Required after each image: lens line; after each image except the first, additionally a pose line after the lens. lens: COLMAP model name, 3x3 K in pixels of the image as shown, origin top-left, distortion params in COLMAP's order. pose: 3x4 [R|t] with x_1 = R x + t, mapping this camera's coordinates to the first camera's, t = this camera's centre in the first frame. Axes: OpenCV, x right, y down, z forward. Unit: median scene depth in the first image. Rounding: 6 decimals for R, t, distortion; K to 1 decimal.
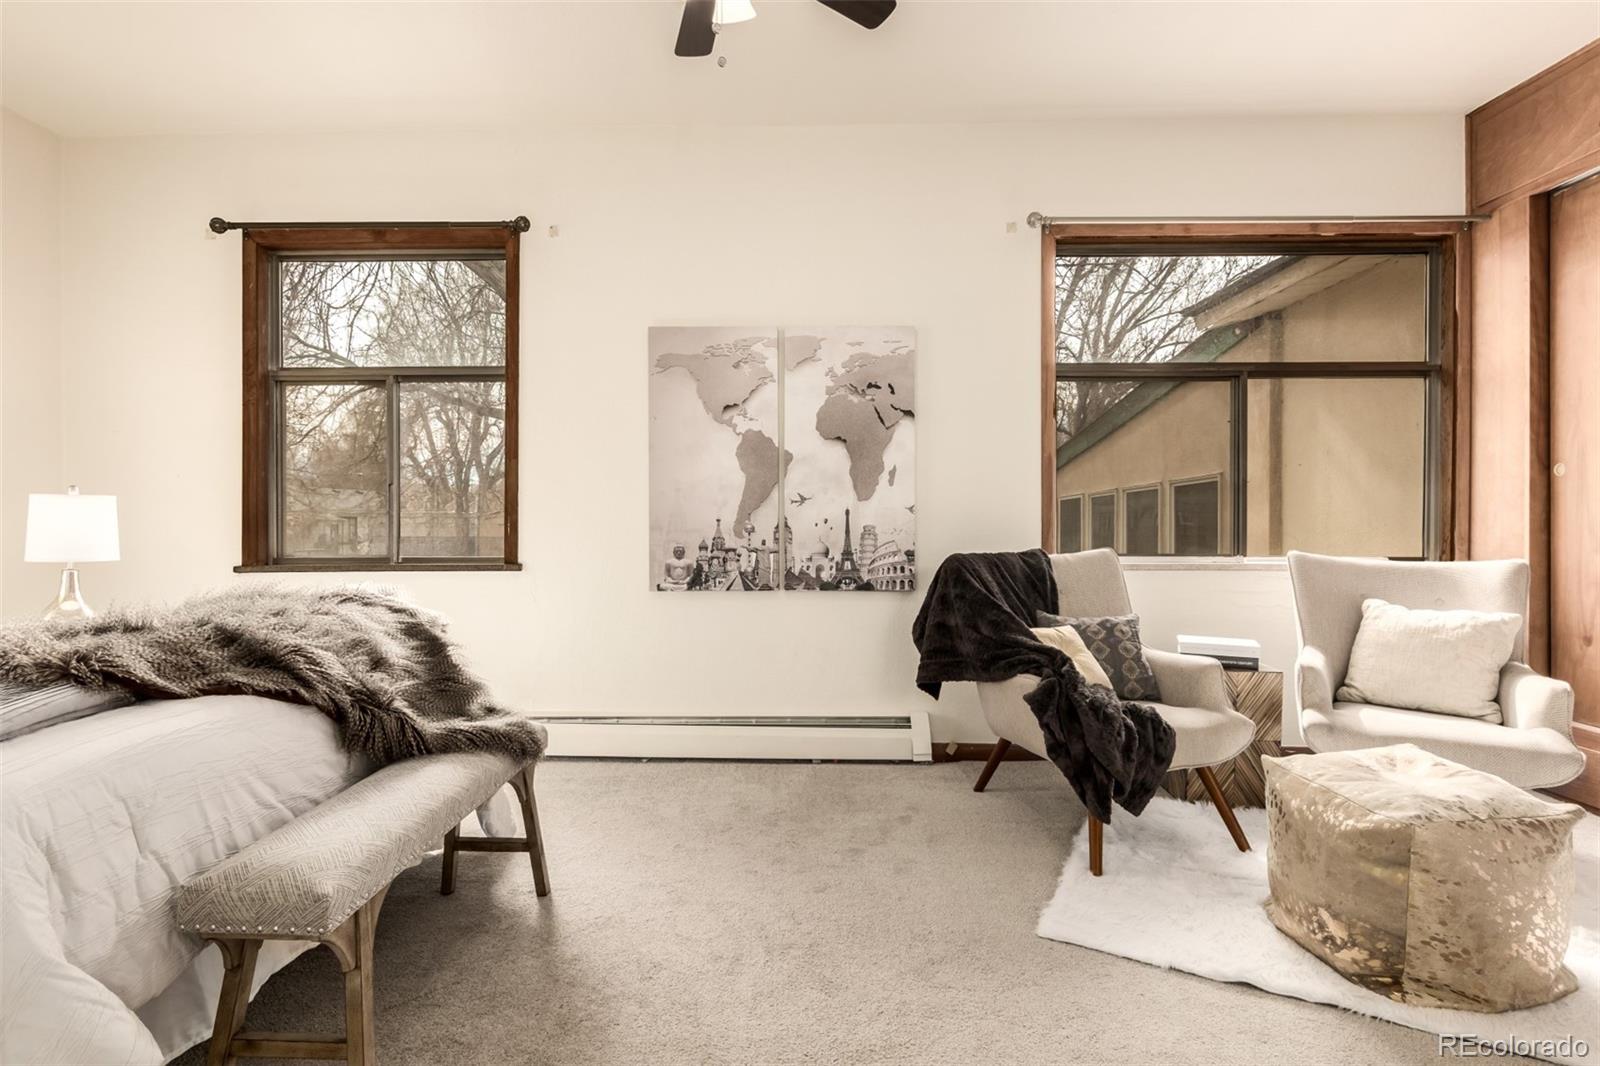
lens RADIAL K [[815.6, 0, 799.9], [0, 815.6, 534.1], [0, 0, 1]] dist [-0.005363, 0.000264]
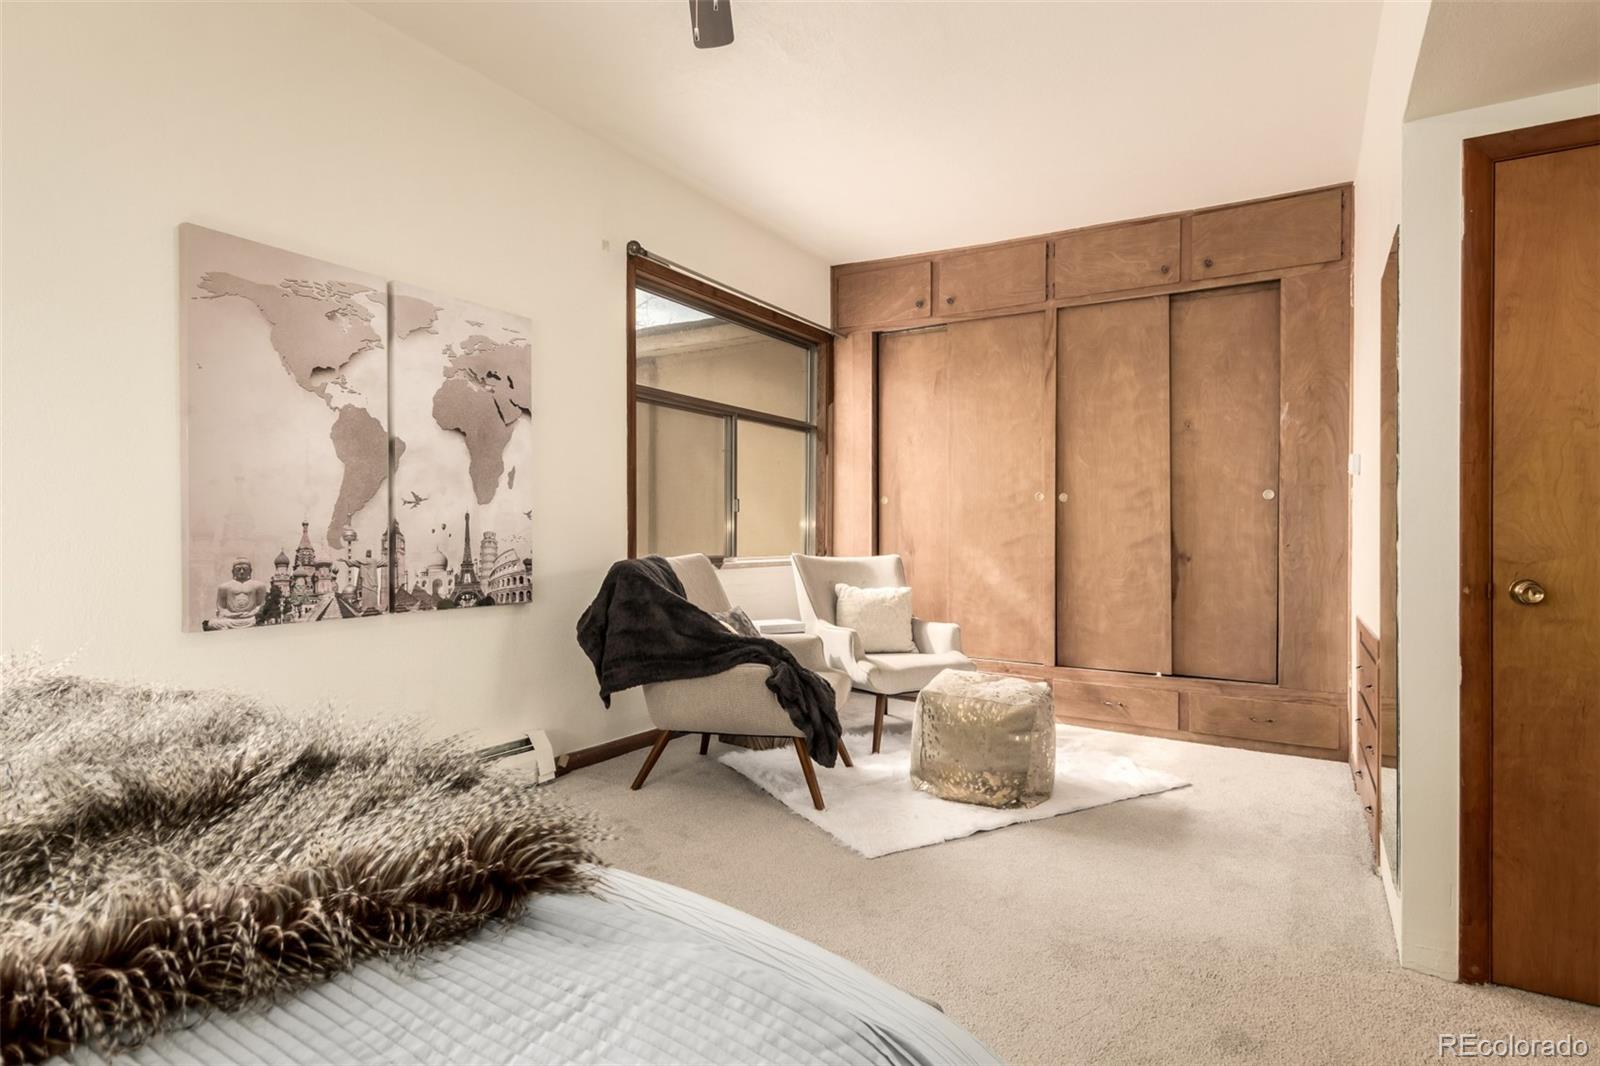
lens RADIAL K [[804.8, 0, 802.7], [0, 804.8, 531.3], [0, 0, 1]] dist [-0.001367, 0.000404]
pose [[0.507513, 0.002778, 0.861639, -0.494281], [-0.001787, 0.999996, -0.002171, -0.010151], [-0.861642, -0.000438, 0.507516, 0.261666]]
